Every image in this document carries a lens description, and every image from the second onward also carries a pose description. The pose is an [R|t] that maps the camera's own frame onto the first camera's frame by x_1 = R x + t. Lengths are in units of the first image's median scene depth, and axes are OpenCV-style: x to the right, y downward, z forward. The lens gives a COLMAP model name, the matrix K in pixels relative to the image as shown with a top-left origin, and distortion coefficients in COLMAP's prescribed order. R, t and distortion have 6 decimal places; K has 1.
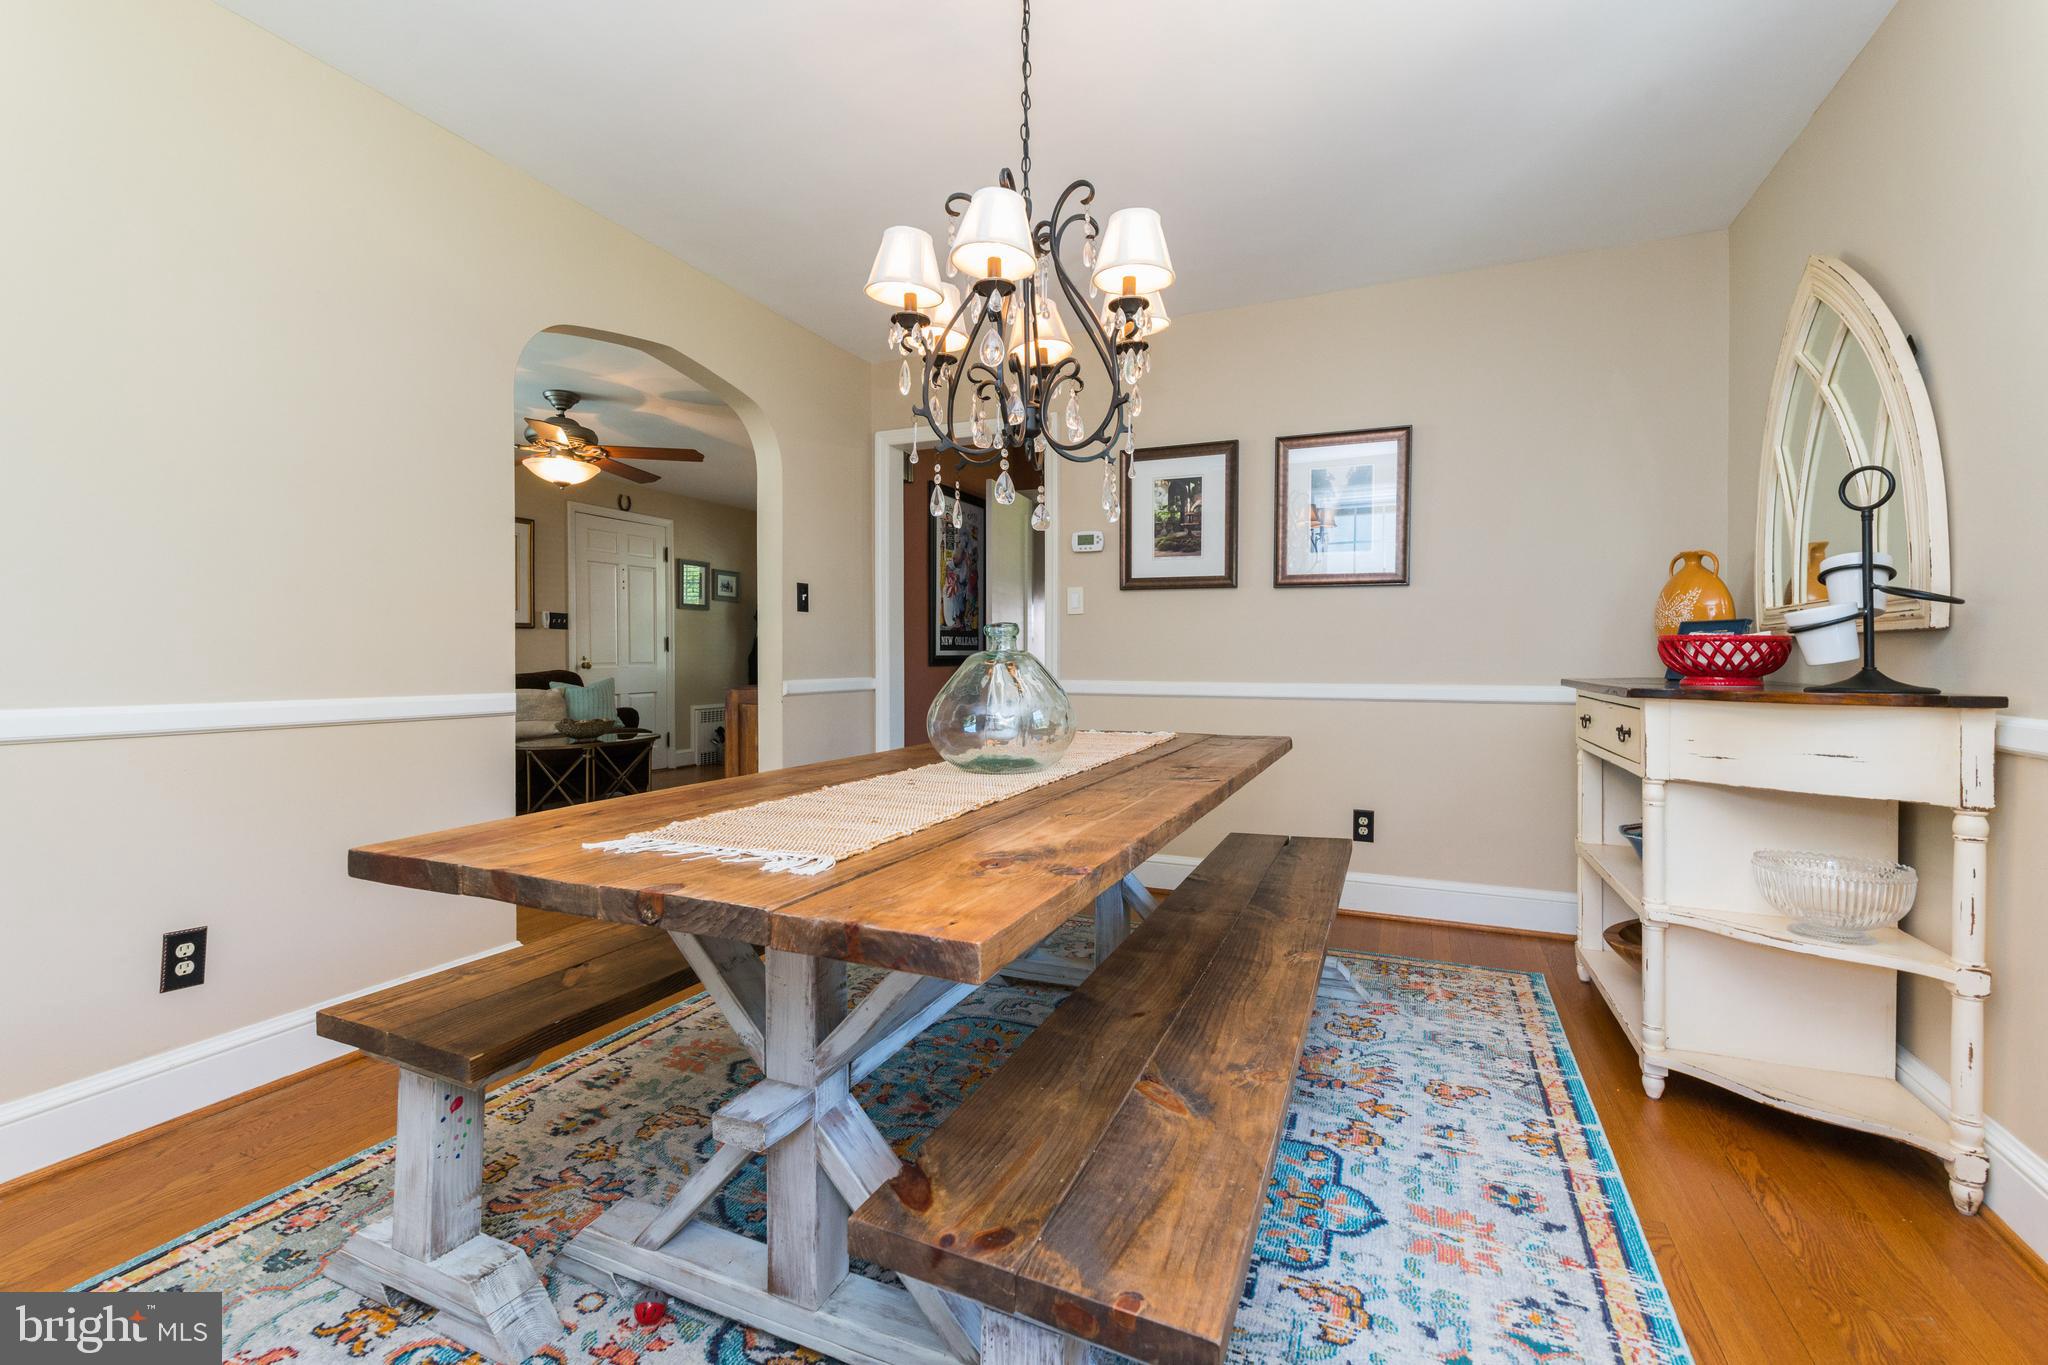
lens RADIAL K [[880.0, 0, 1019.3], [0, 880.0, 668.0], [0, 0, 1]] dist [0.010754, -0.002017]
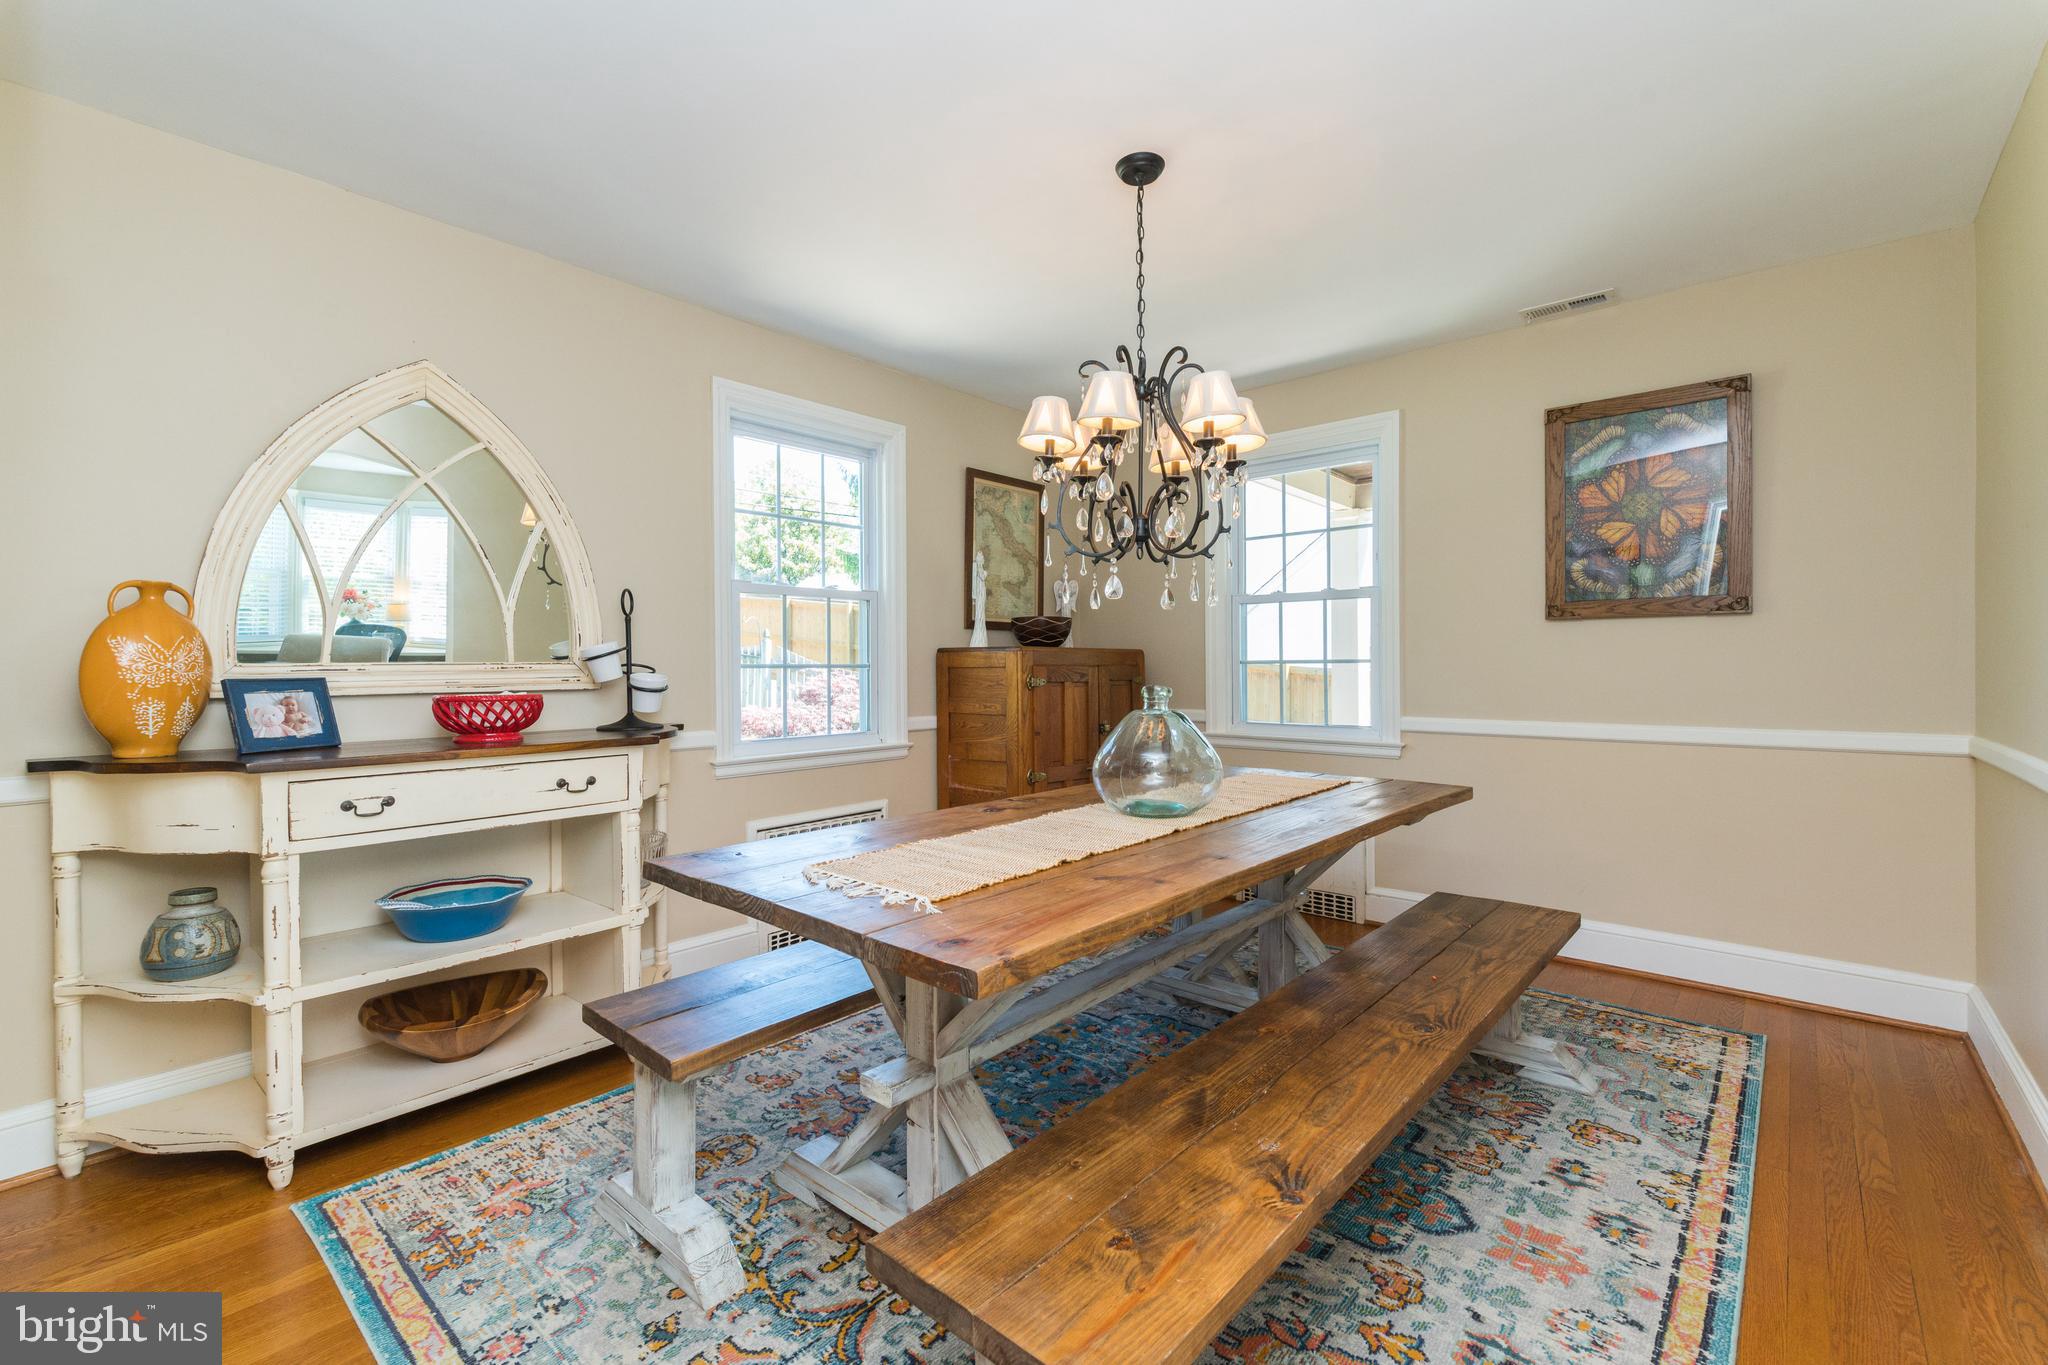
lens RADIAL K [[880.0, 0, 1021.3], [0, 880.0, 672.0], [0, 0, 1]] dist [0.010754, -0.002017]
pose [[-0.952560, 0.004103, 0.304324, -0.176645], [0.011515, 0.999679, 0.022563, -0.084996], [-0.304134, 0.024997, -0.952301, 1.871520]]
